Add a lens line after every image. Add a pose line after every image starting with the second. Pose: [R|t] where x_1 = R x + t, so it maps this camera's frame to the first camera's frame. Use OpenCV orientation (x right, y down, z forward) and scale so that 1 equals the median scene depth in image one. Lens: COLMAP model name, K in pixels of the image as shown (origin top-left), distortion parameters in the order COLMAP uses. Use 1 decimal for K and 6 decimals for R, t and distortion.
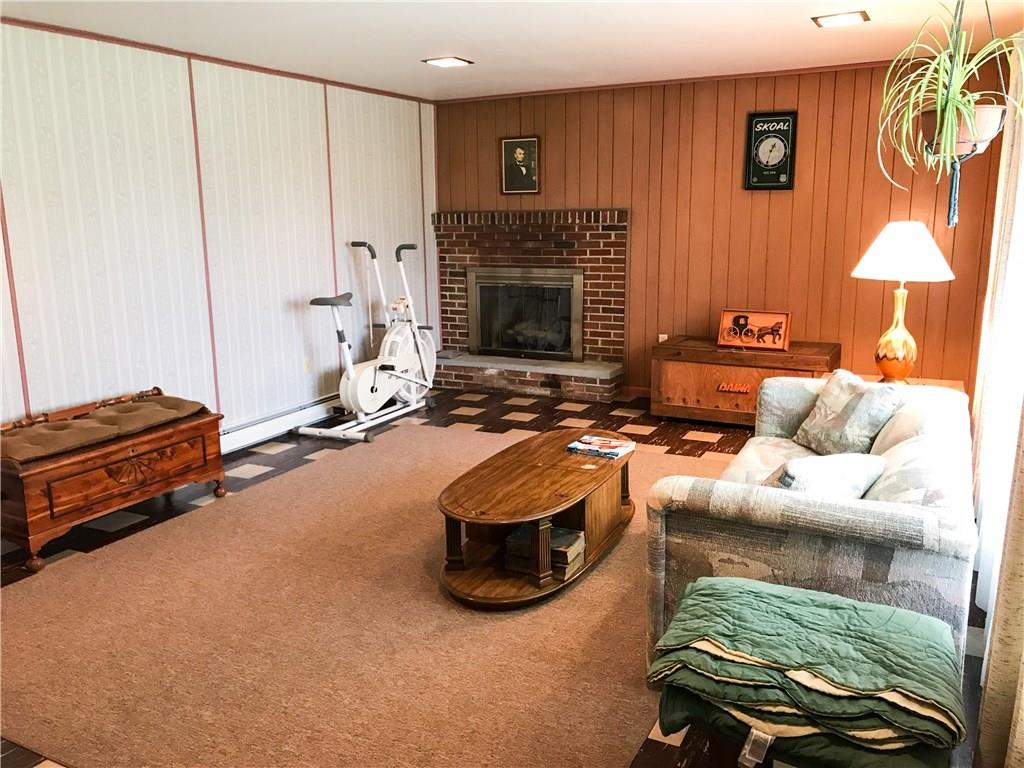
lens RADIAL K [[834.1, 0, 512.0], [0, 834.1, 384.0], [0, 0, 1]] dist [0.034932, -0.048870]
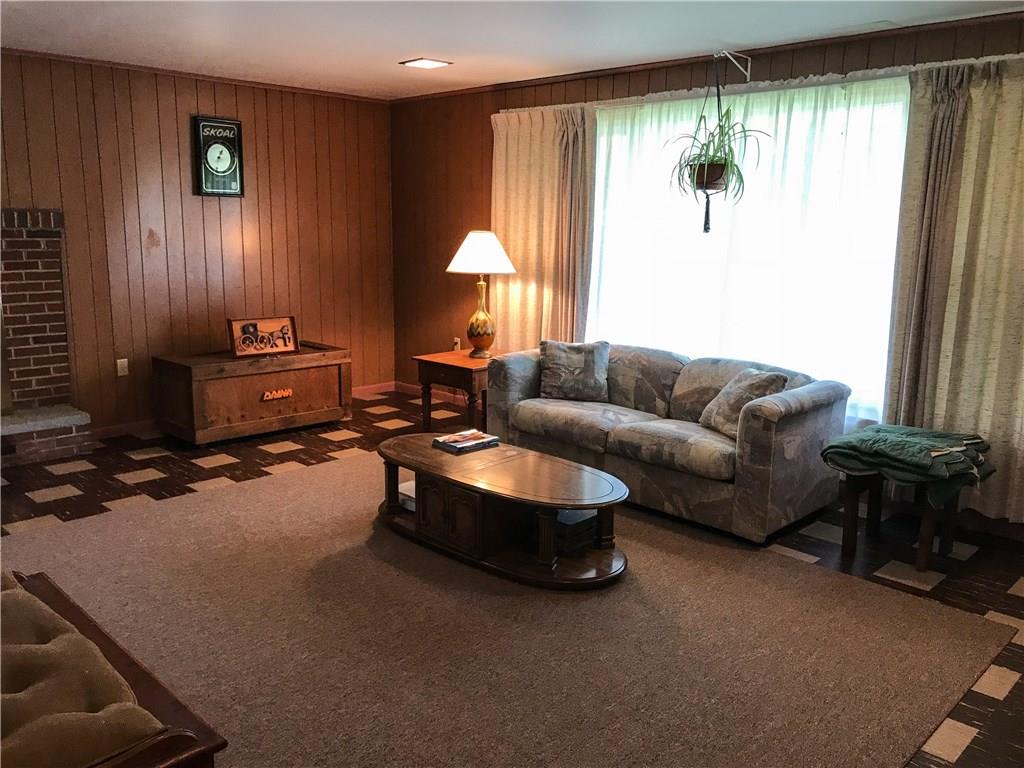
lens RADIAL K [[834.1, 0, 512.0], [0, 834.1, 384.0], [0, 0, 1]] dist [0.034932, -0.048870]
pose [[0.295588, -0.162810, 0.941340, -0.570146], [0.176093, 0.977772, 0.113816, -0.069572], [-0.938946, 0.132121, 0.317687, 0.403805]]
